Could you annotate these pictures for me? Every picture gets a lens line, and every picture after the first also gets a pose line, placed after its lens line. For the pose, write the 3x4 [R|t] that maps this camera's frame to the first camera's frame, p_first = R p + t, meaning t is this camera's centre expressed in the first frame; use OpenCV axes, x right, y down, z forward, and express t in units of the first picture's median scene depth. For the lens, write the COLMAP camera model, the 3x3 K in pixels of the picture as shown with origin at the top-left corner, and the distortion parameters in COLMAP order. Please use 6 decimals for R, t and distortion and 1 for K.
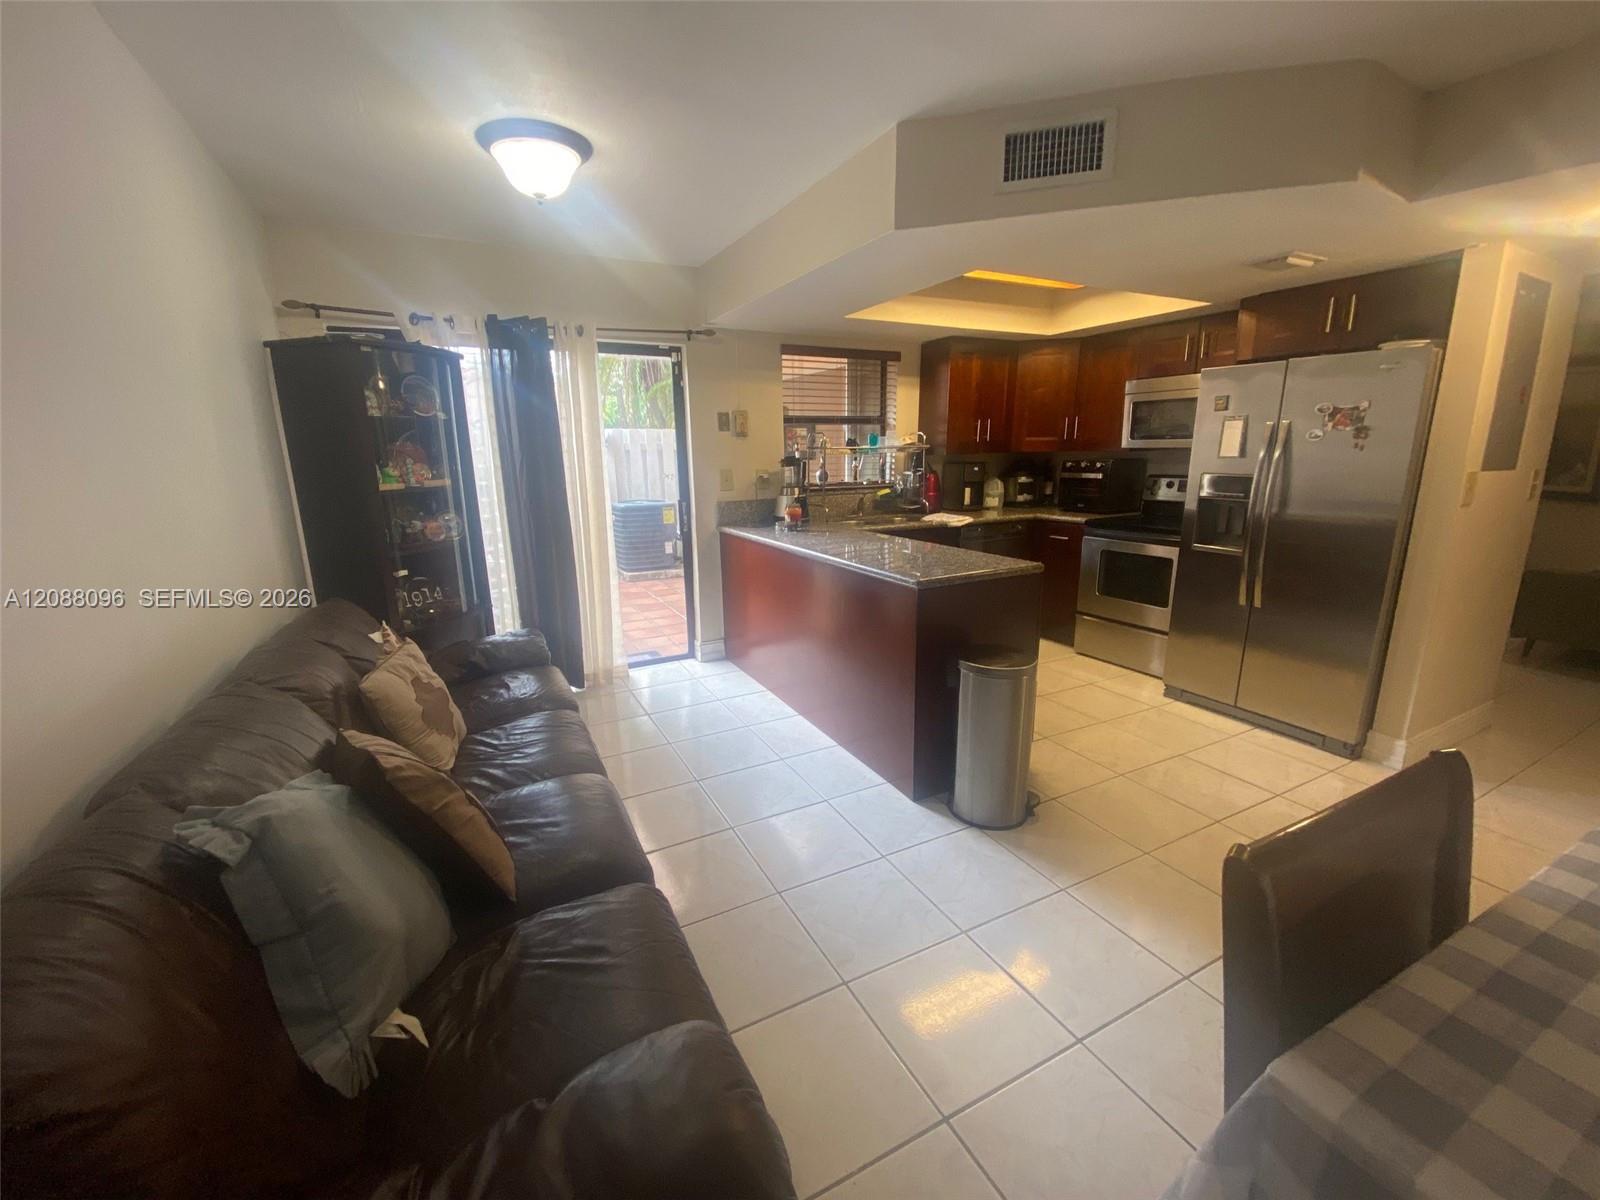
lens RADIAL K [[657.1, 0, 800.0], [0, 657.1, 600.0], [0, 0, 1]] dist [0.000476, 0.000002]
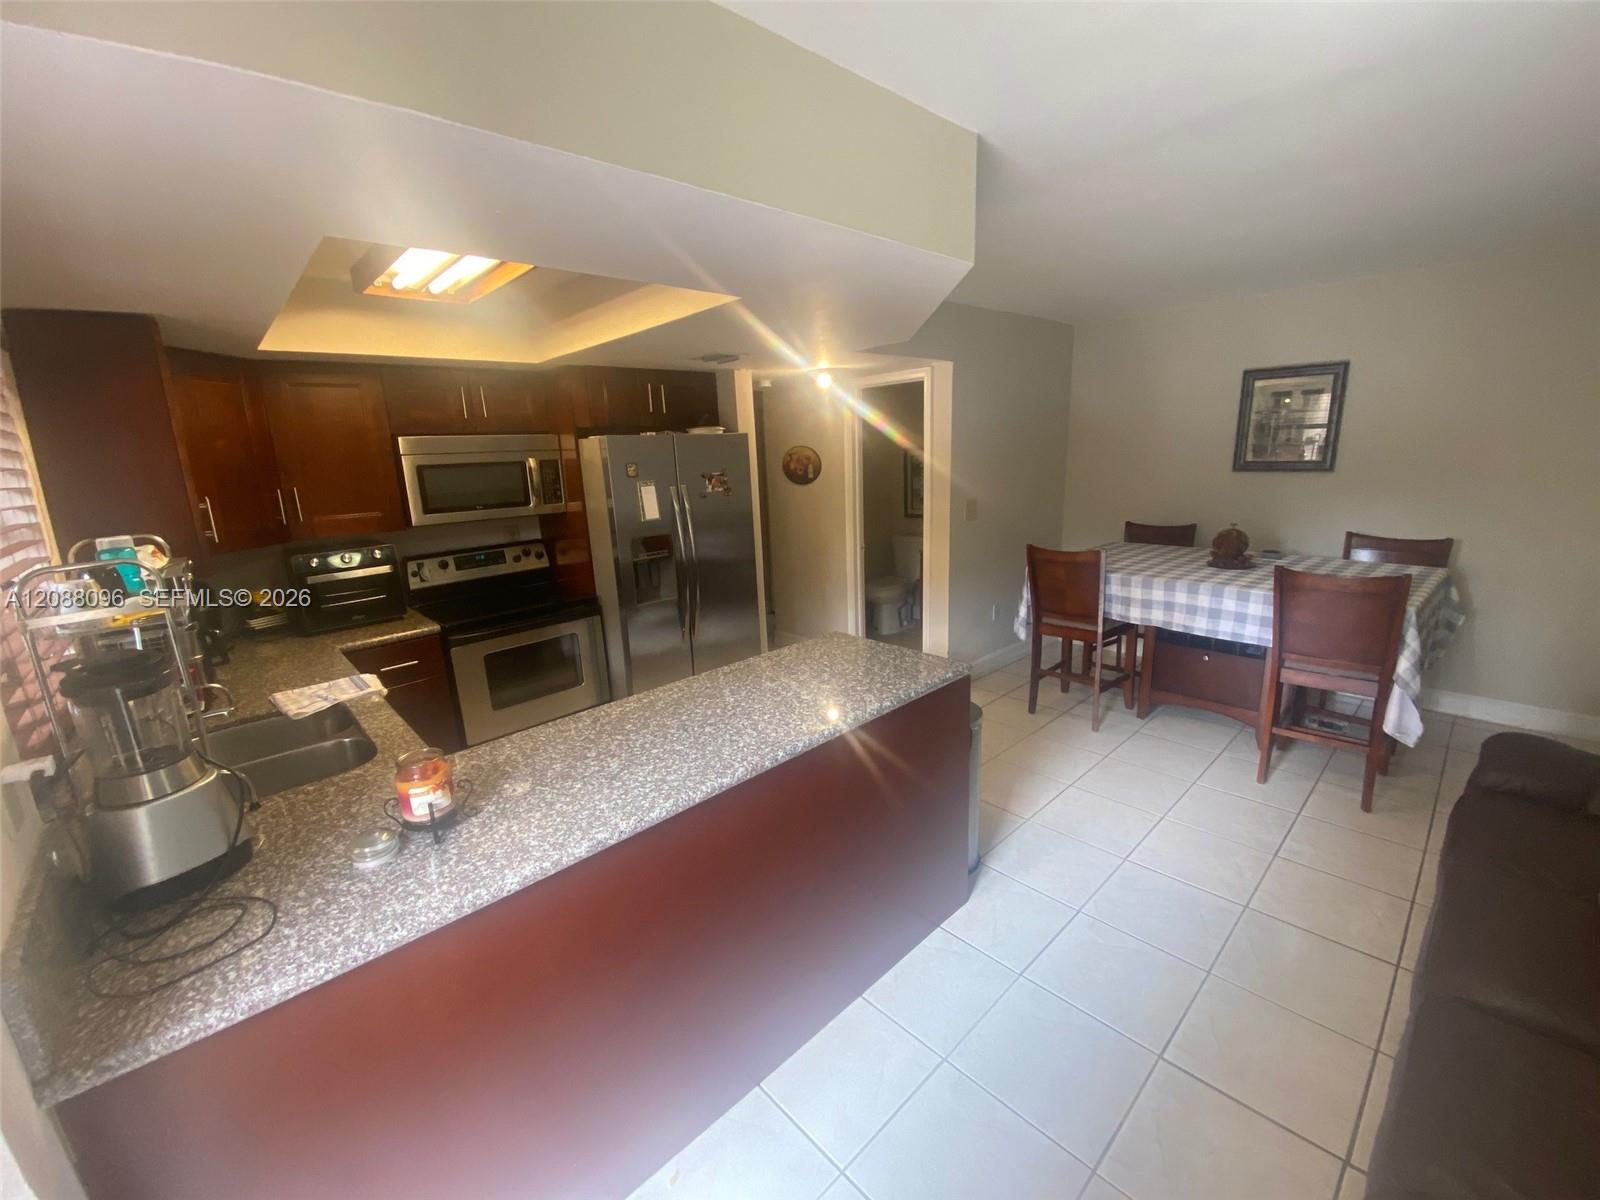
lens RADIAL K [[657.1, 0, 800.0], [0, 657.1, 600.0], [0, 0, 1]] dist [0.000476, 0.000002]
pose [[-0.273847, -0.191891, 0.942436, -0.336499], [0.265182, 0.926846, 0.265772, -0.239983], [-0.924493, 0.322697, -0.202928, 0.791761]]
